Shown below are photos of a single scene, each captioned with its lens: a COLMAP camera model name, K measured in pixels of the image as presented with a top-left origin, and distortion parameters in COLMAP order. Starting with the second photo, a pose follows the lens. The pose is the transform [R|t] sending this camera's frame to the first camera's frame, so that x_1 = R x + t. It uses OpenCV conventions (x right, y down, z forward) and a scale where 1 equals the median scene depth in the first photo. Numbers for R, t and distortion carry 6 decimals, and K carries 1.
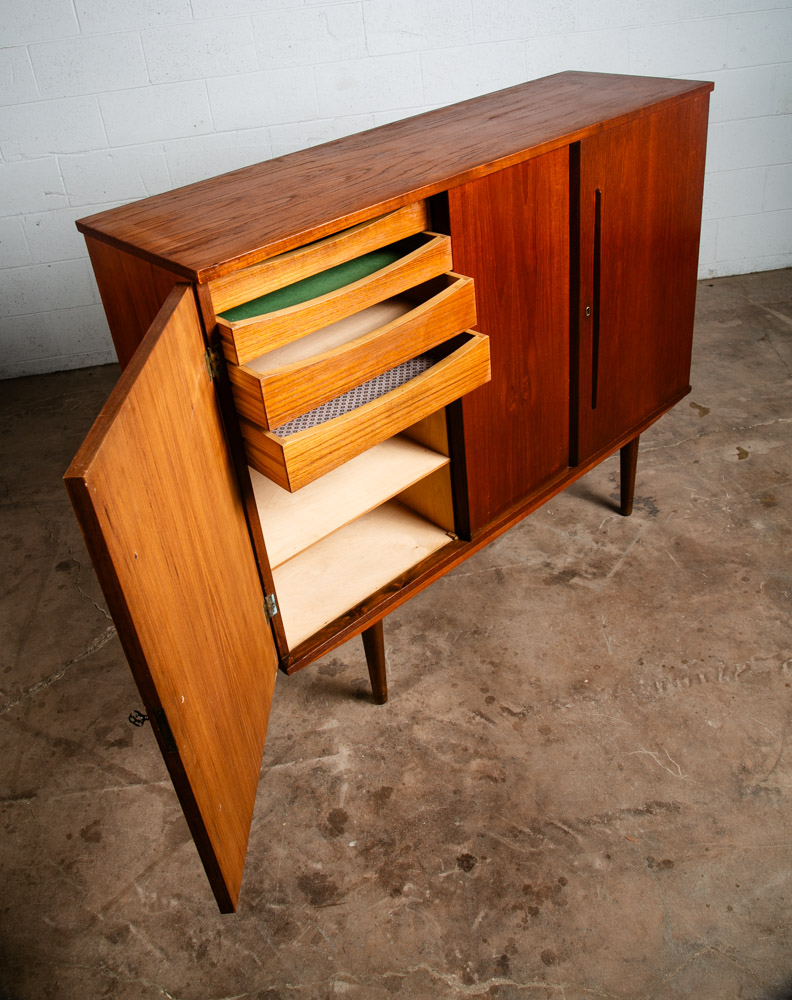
lens RADIAL K [[880.5, 0, 387.7], [0, 880.5, 404.4], [0, 0, 1]] dist [-0.095445, 0.071804]
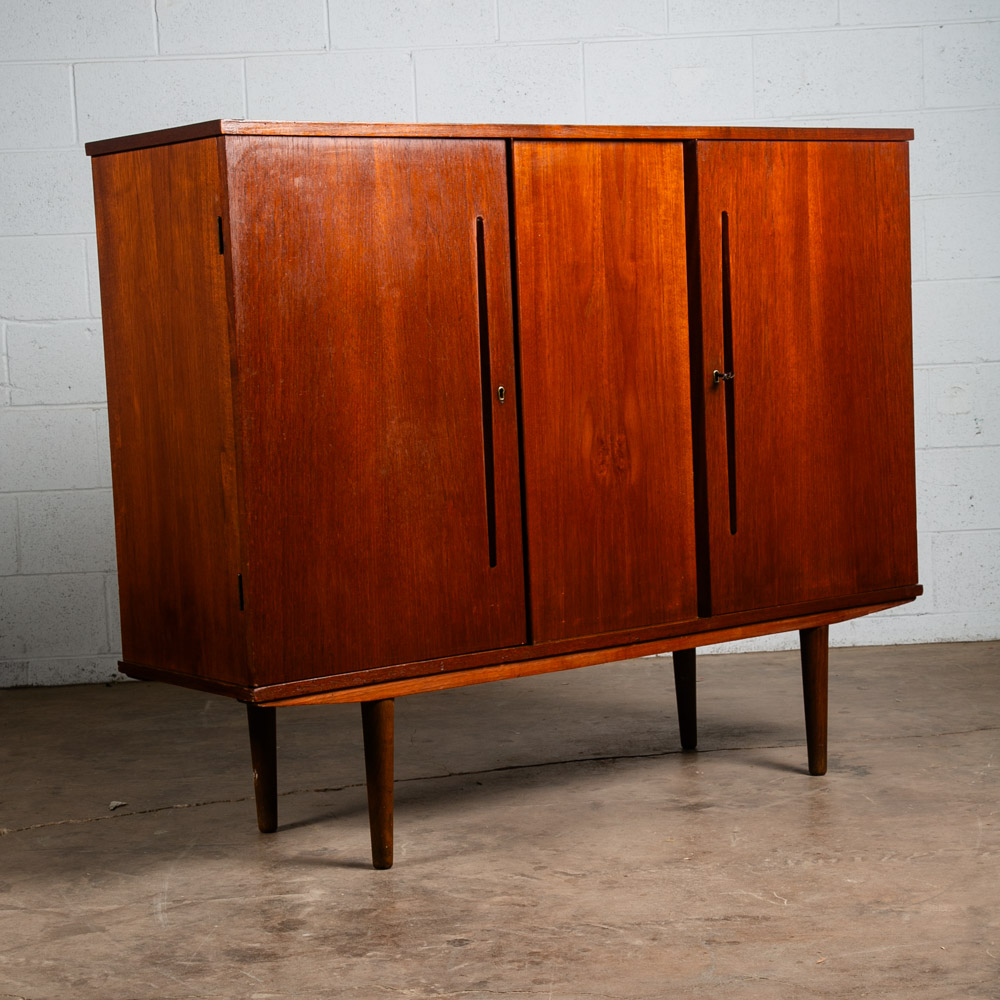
lens RADIAL K [[2204.5, 0, 498.3], [0, 2204.5, 528.4], [0, 0, 1]] dist [0.131899, 0.000000]
pose [[0.993916, 0.066714, -0.087642, 0.217567], [-0.096528, 0.910815, -0.401370, 0.791144], [0.053048, 0.407388, 0.911713, -0.680850]]
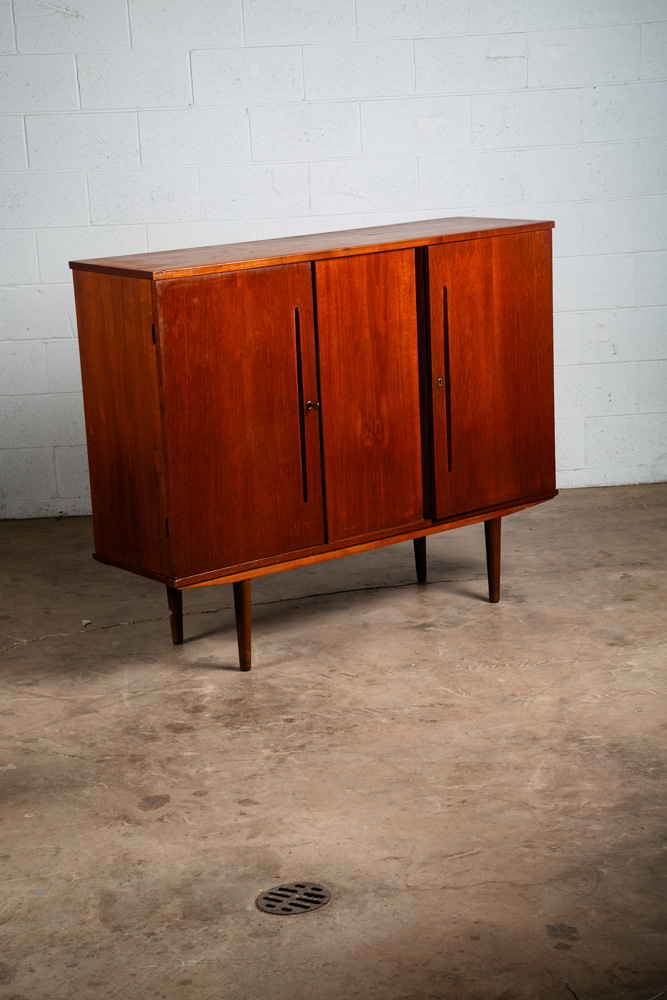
lens RADIAL K [[1833.6, 0, 327.7], [0, 1833.6, 496.9], [0, 0, 1]] dist [0.267862, 0.000000]
pose [[0.995380, 0.070665, -0.064996, 0.260580], [-0.086151, 0.956194, -0.279770, 0.829244], [0.042379, 0.284077, 0.957865, -1.553454]]
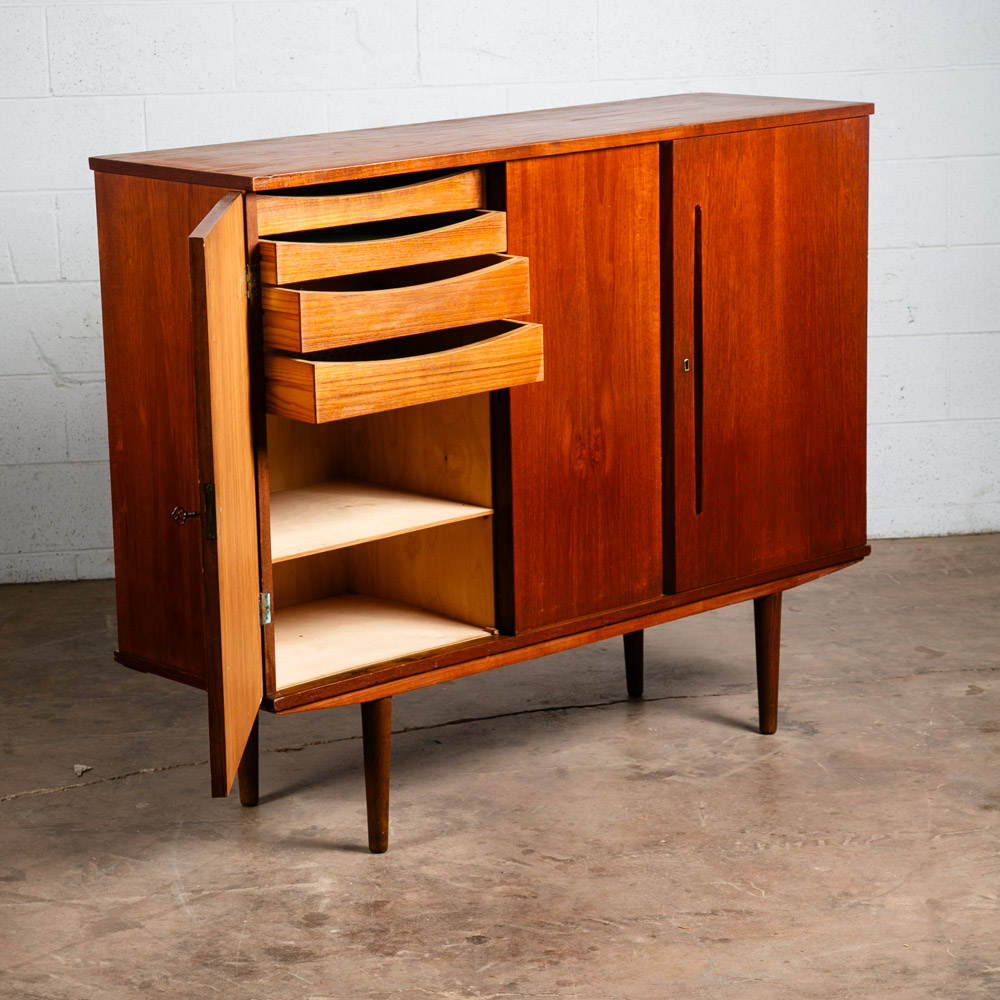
lens RADIAL K [[2968.6, 0, 489.0], [0, 2968.6, 468.6], [0, 0, 1]] dist [0.291934, 0.000000]
pose [[0.996991, 0.075864, 0.015943, 0.020461], [-0.067215, 0.948423, -0.309800, 0.807589], [-0.038623, 0.307796, 0.950668, -1.463483]]
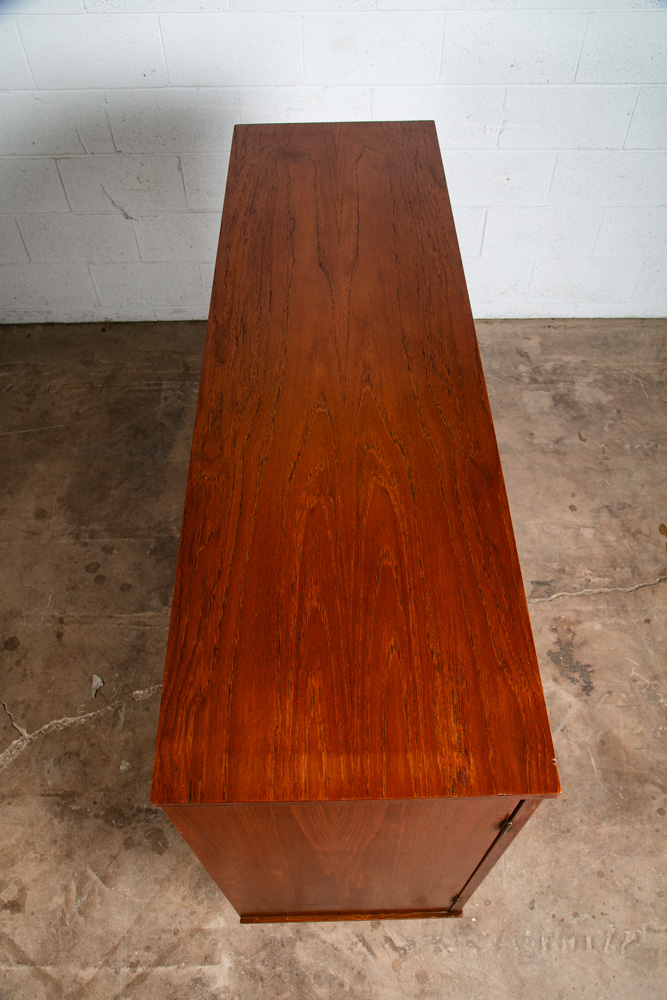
lens RADIAL K [[772.6, 0, 334.7], [0, 772.6, 506.6], [0, 0, 1]] dist [-0.071713, 0.058296]
pose [[0.989988, 0.140652, 0.011898, -0.008205], [-0.133575, 0.906246, 0.401094, -0.447069], [0.045632, -0.398667, 0.915960, 0.380151]]
